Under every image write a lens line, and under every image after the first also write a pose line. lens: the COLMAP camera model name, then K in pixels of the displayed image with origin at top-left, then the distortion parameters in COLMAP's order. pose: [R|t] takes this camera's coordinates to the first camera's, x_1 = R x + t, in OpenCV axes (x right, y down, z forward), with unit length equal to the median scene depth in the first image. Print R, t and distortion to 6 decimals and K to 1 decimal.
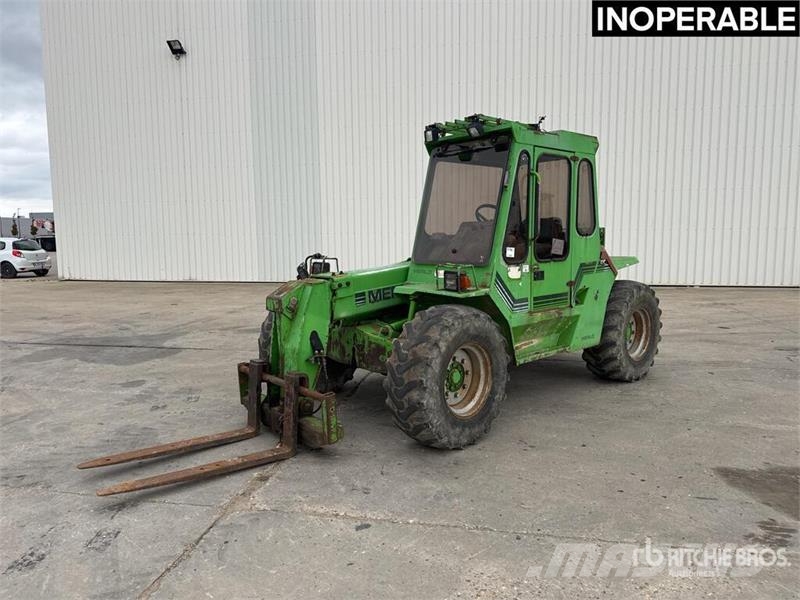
lens RADIAL K [[566.6, 0, 398.1], [0, 566.6, 292.6], [0, 0, 1]] dist [0.084693, -0.135122]
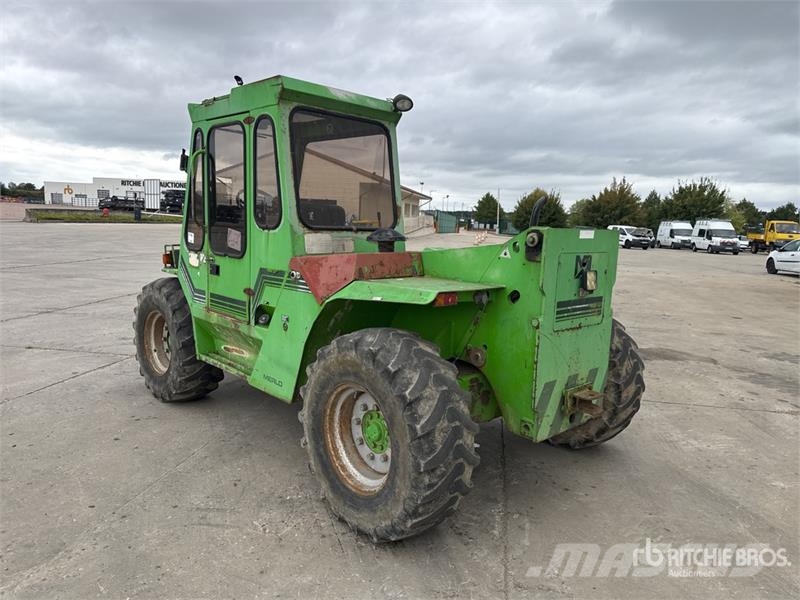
lens RADIAL K [[555.0, 0, 400.0], [0, 555.0, 300.0], [0, 0, 1]] dist [0.133026, -0.239401]
pose [[0.020908, 0.153472, -0.987932, 1.029770], [-0.146246, 0.977988, 0.148832, -0.142883], [0.989027, 0.141370, 0.042892, 1.165583]]
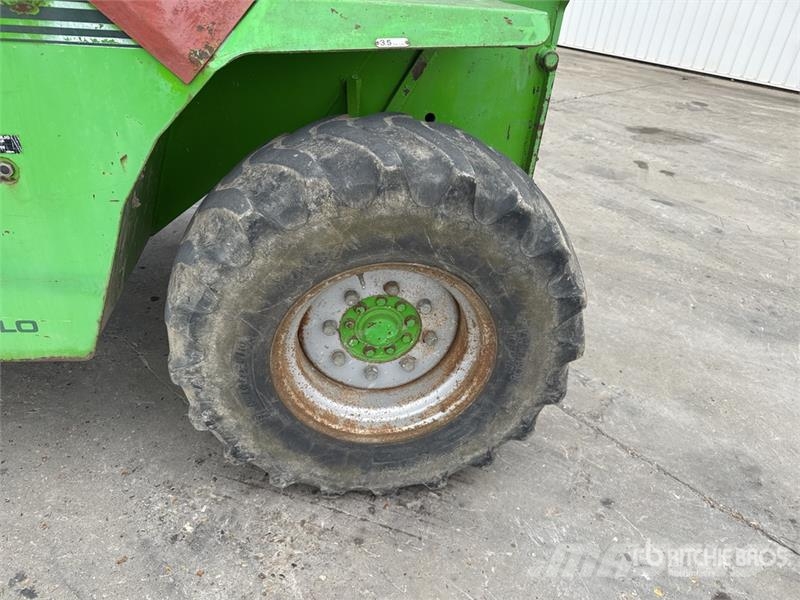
lens RADIAL K [[567.2, 0, 400.0], [0, 567.2, 300.0], [0, 0, 1]] dist [0.036430, -0.050173]
pose [[0.823135, 0.370512, -0.430313, 0.604507], [-0.154989, 0.875619, 0.457459, -0.070348], [0.546285, -0.309857, 0.778178, 0.960369]]
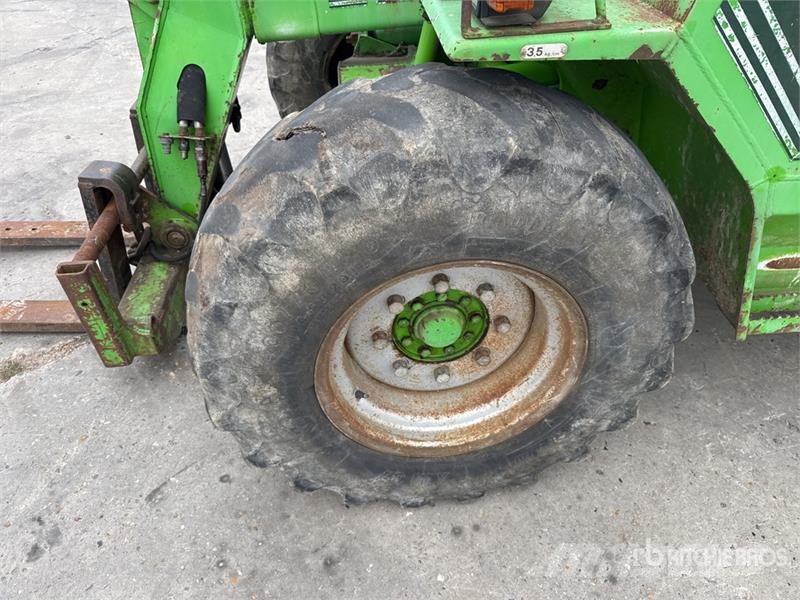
lens RADIAL K [[567.2, 0, 400.0], [0, 567.2, 300.0], [0, 0, 1]] dist [0.036430, -0.050173]
pose [[0.797568, 0.393216, -0.457457, 0.179332], [-0.077659, 0.818967, 0.568562, -0.028798], [0.598209, -0.417941, 0.683718, 0.655148]]
